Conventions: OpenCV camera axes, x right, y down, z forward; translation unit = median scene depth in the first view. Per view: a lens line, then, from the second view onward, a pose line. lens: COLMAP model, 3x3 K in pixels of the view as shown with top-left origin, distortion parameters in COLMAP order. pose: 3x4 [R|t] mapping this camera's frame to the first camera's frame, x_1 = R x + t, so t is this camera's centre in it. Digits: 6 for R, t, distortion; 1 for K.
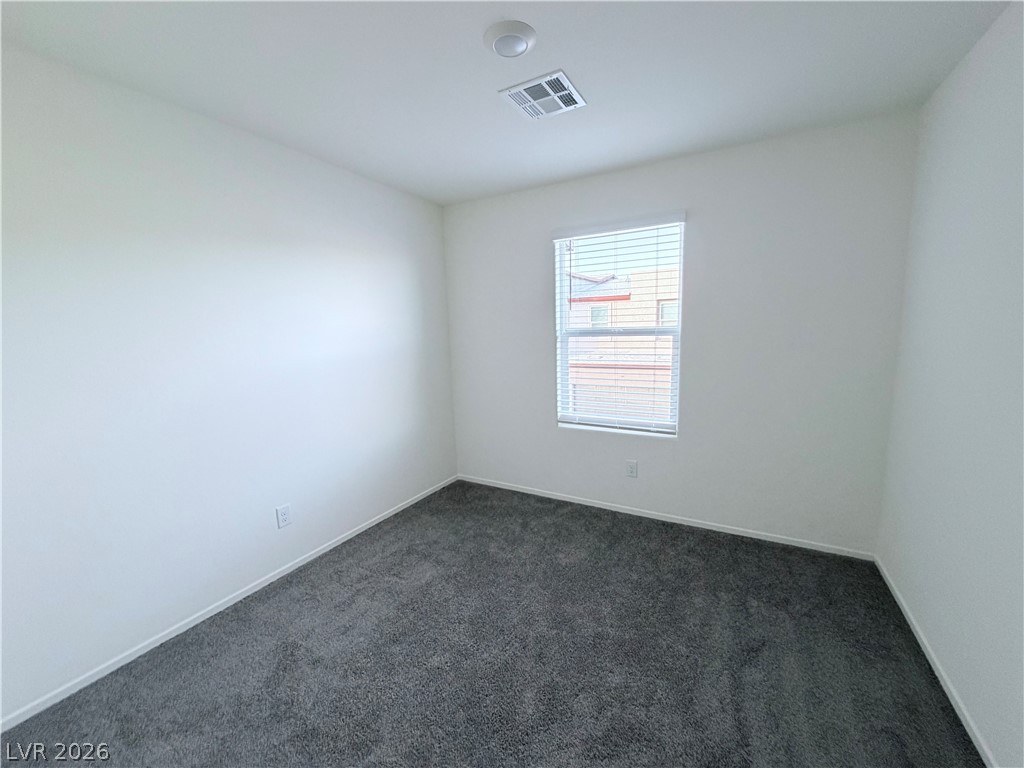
lens RADIAL K [[407.1, 0, 512.0], [0, 407.1, 384.0], [0, 0, 1]] dist [-0.000942, 0.000378]
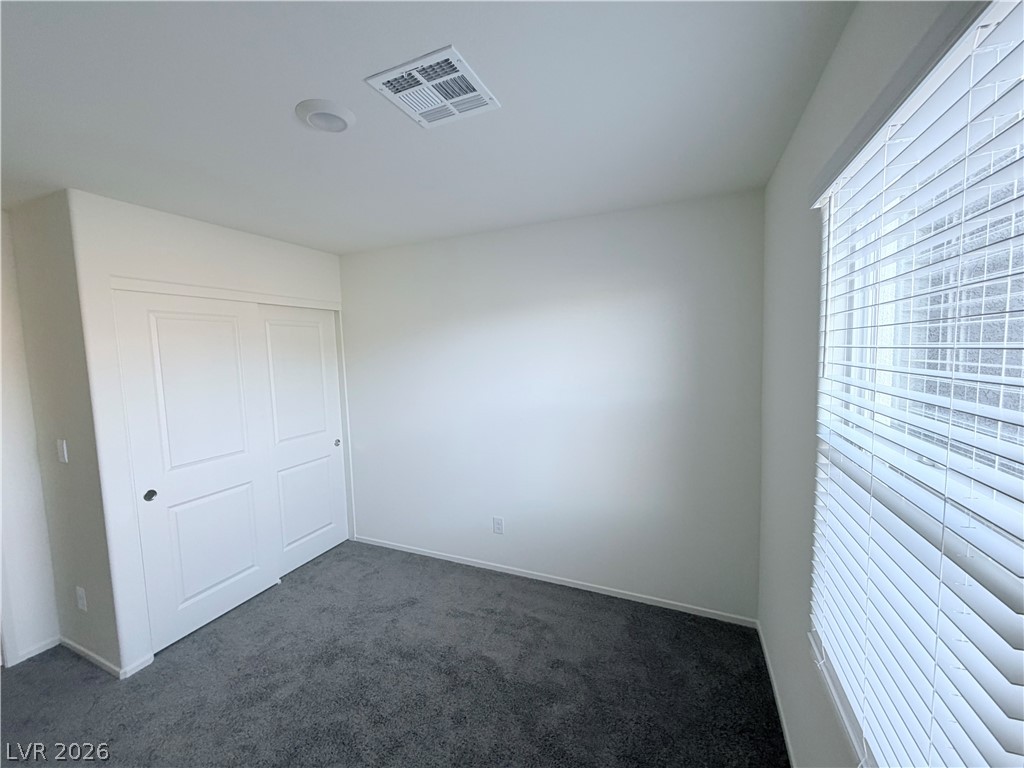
lens RADIAL K [[407.1, 0, 512.0], [0, 407.1, 384.0], [0, 0, 1]] dist [-0.000942, 0.000378]
pose [[0.098002, 0.092651, -0.990864, 0.669402], [-0.123255, 0.989121, 0.080297, -0.220199], [0.987524, 0.114260, 0.108356, 0.882267]]
